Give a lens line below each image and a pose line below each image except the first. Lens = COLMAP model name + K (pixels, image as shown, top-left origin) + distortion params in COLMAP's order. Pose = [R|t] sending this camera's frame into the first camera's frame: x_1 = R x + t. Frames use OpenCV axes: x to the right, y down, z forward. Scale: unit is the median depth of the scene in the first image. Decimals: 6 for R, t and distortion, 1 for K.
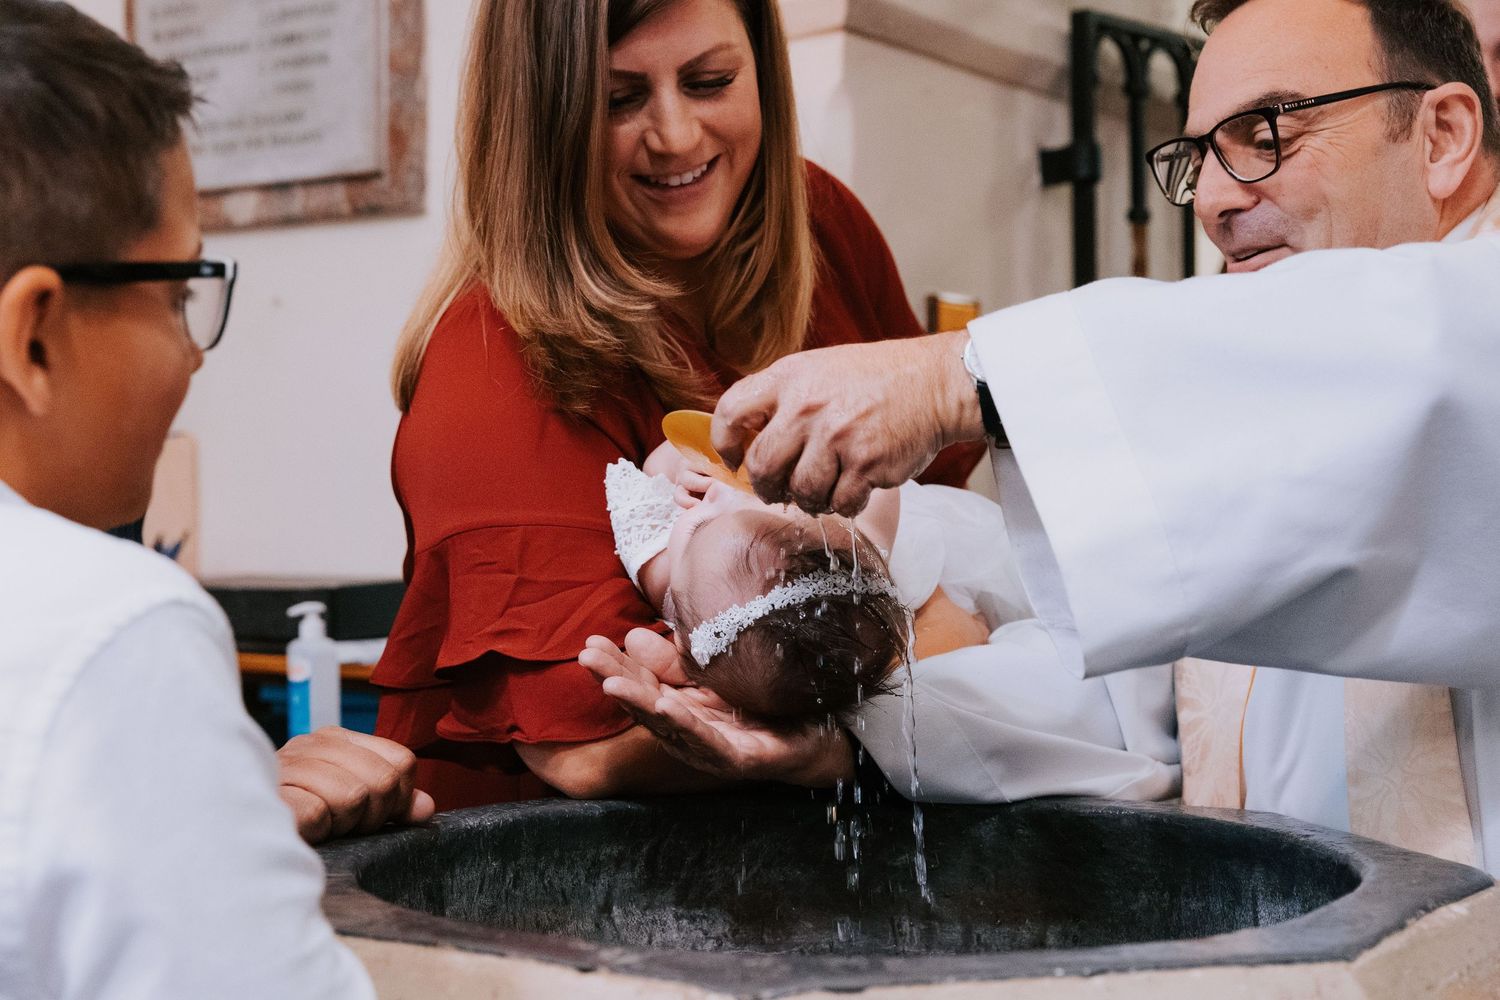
lens RADIAL K [[2284.1, 0, 747.5], [0, 2284.1, 534.3], [0, 0, 1]] dist [-0.043196, 0.000000]
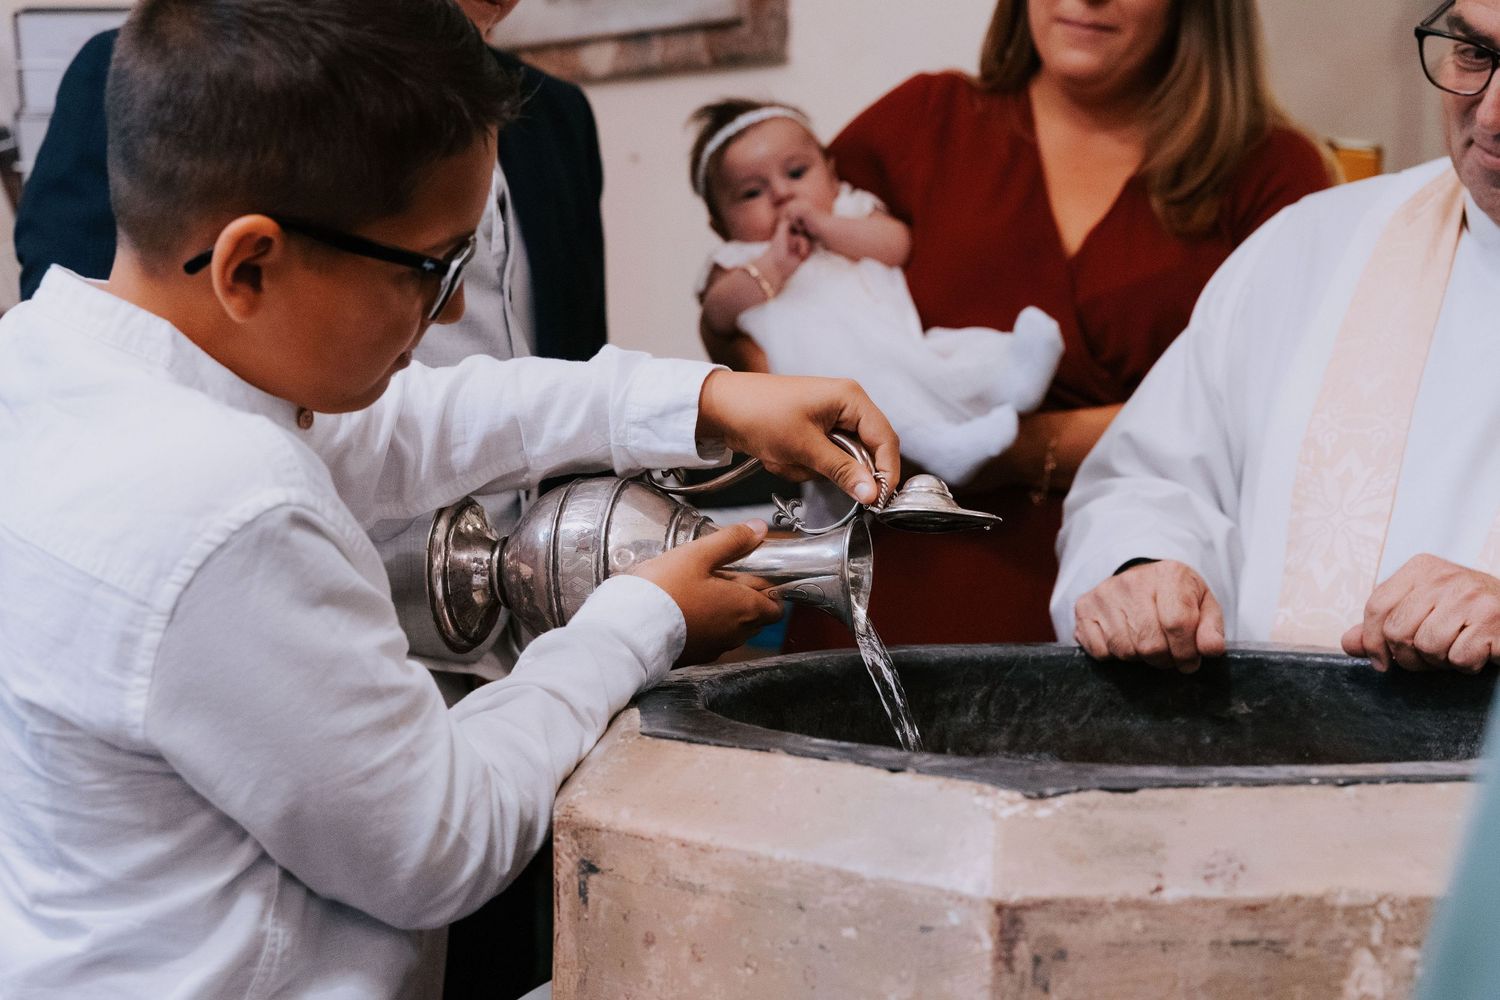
lens RADIAL K [[2591.8, 0, 717.7], [0, 2591.8, 498.5], [0, 0, 1]] dist [-0.022288, 0.000000]
pose [[0.985128, 0.005333, -0.171741, 0.017239], [0.001128, 0.999296, 0.037498, 0.001094], [0.171820, -0.037134, 0.984428, -0.079866]]
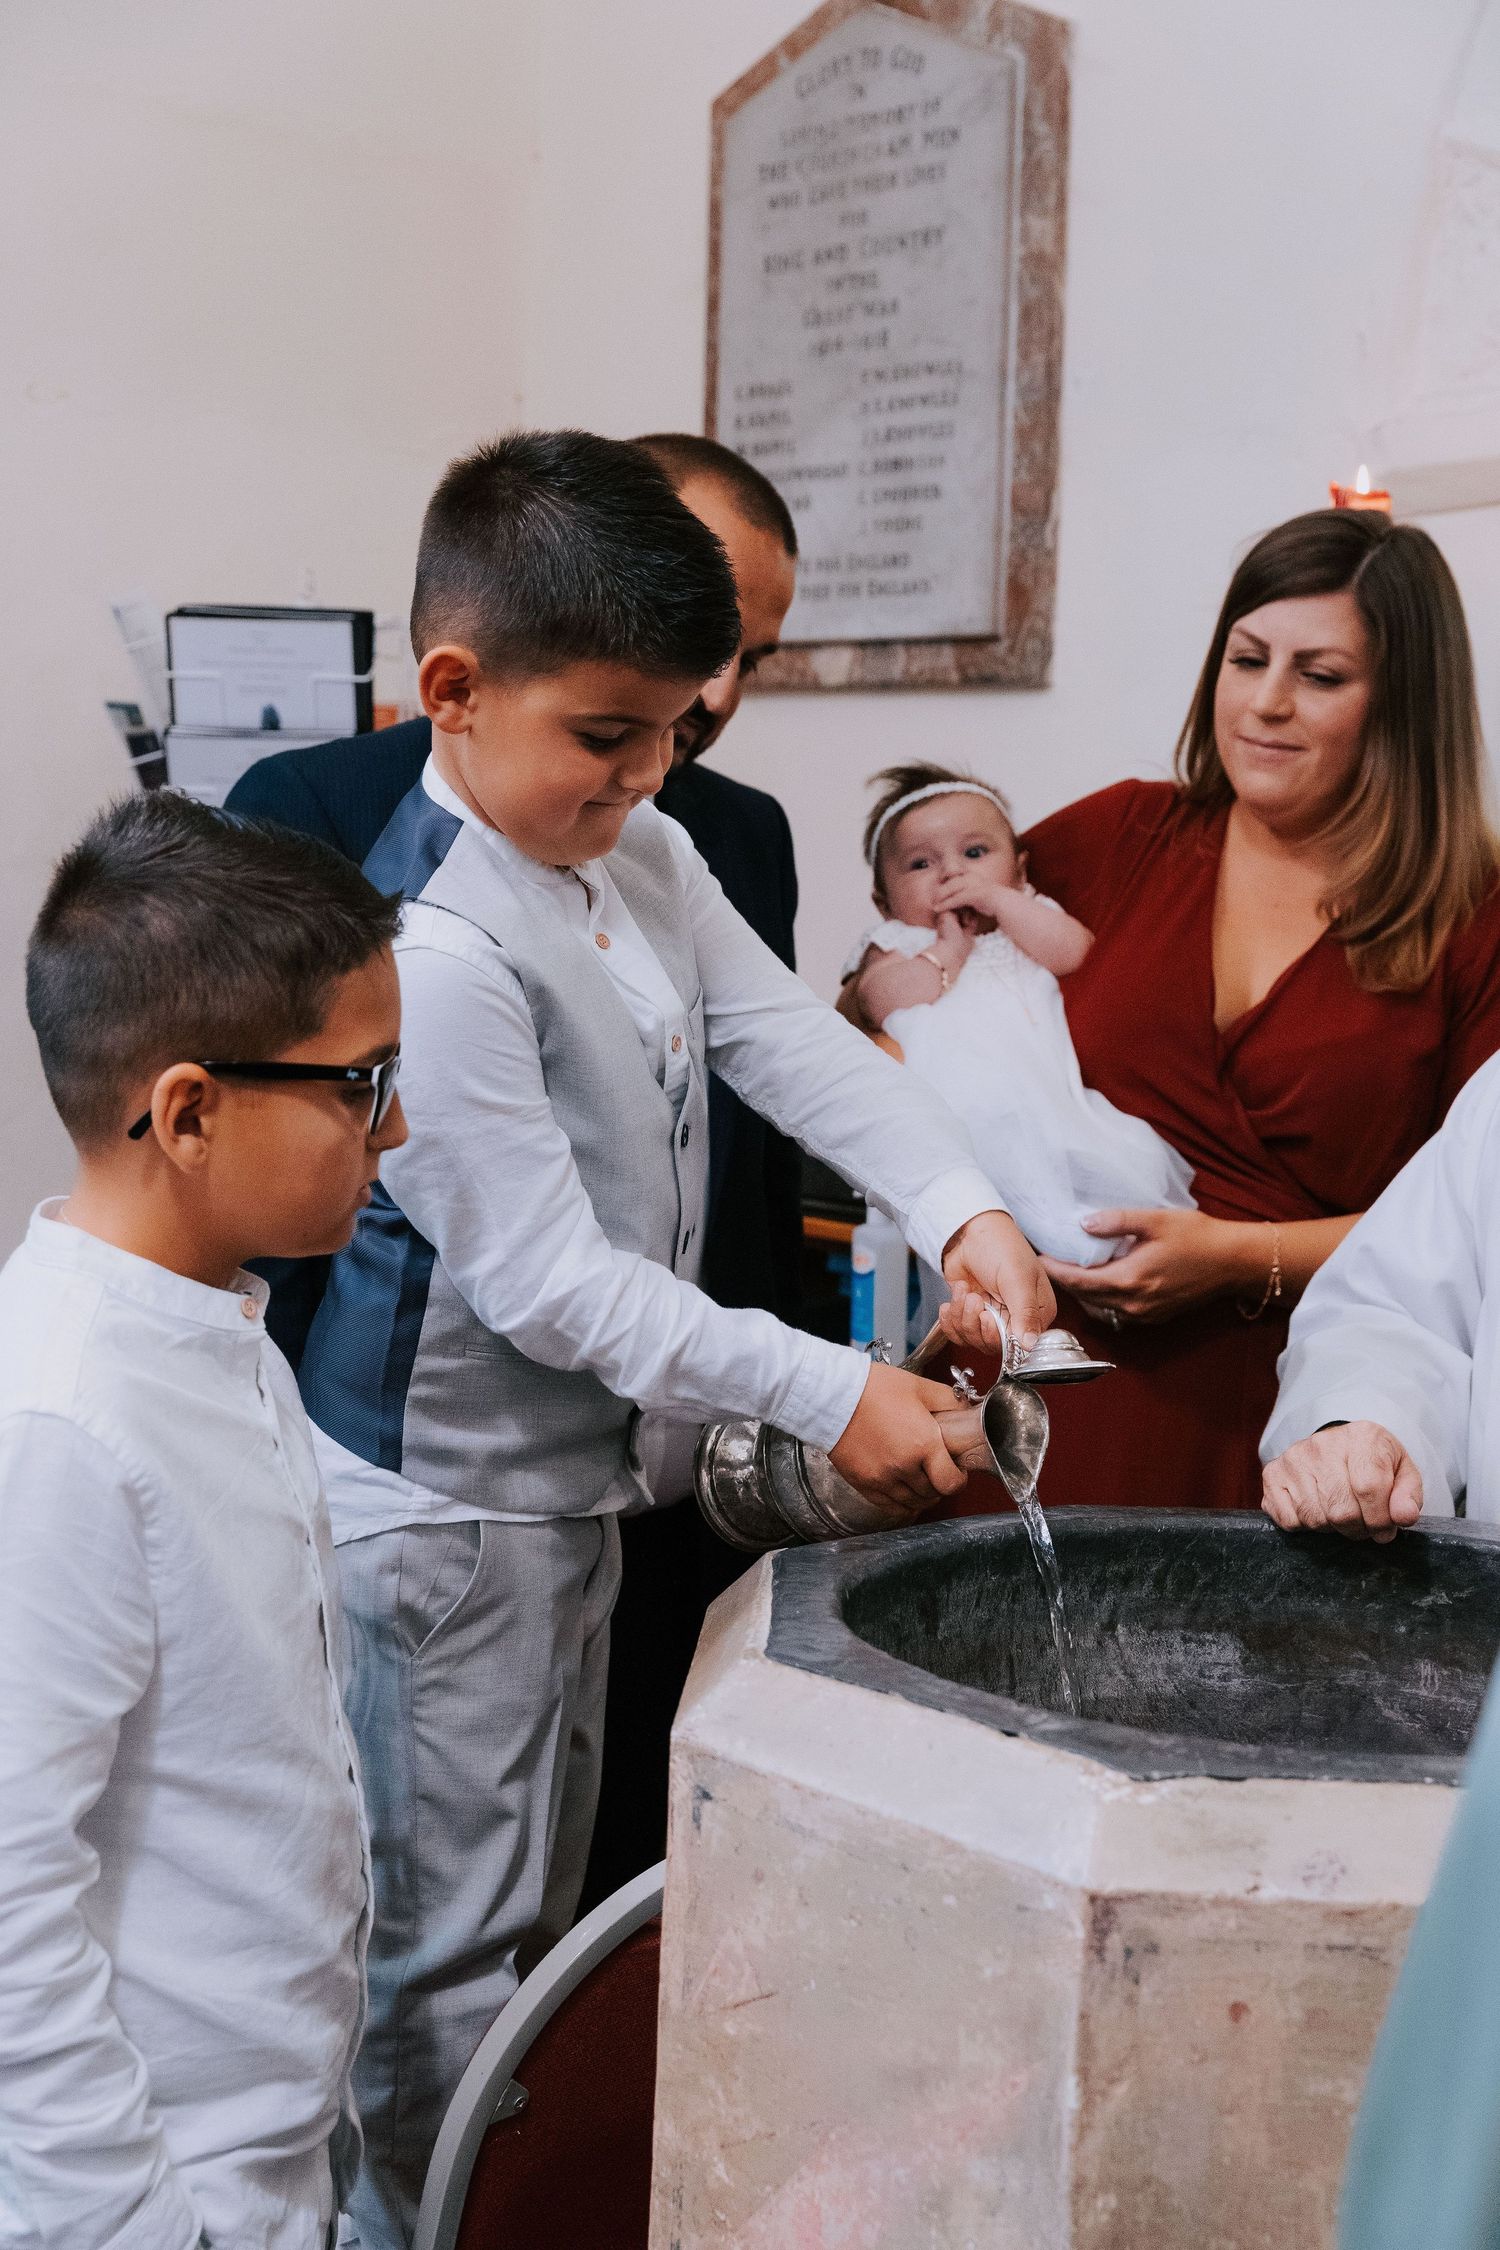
lens RADIAL K [[3199.8, 0, 739.5], [0, 3199.8, 1162.9], [0, 0, 1]] dist [0.005421, 0.000000]
pose [[0.966528, 0.055503, -0.250487, 0.048950], [-0.037021, 0.996273, 0.077908, -0.056620], [0.253877, -0.066027, 0.964980, -0.148934]]
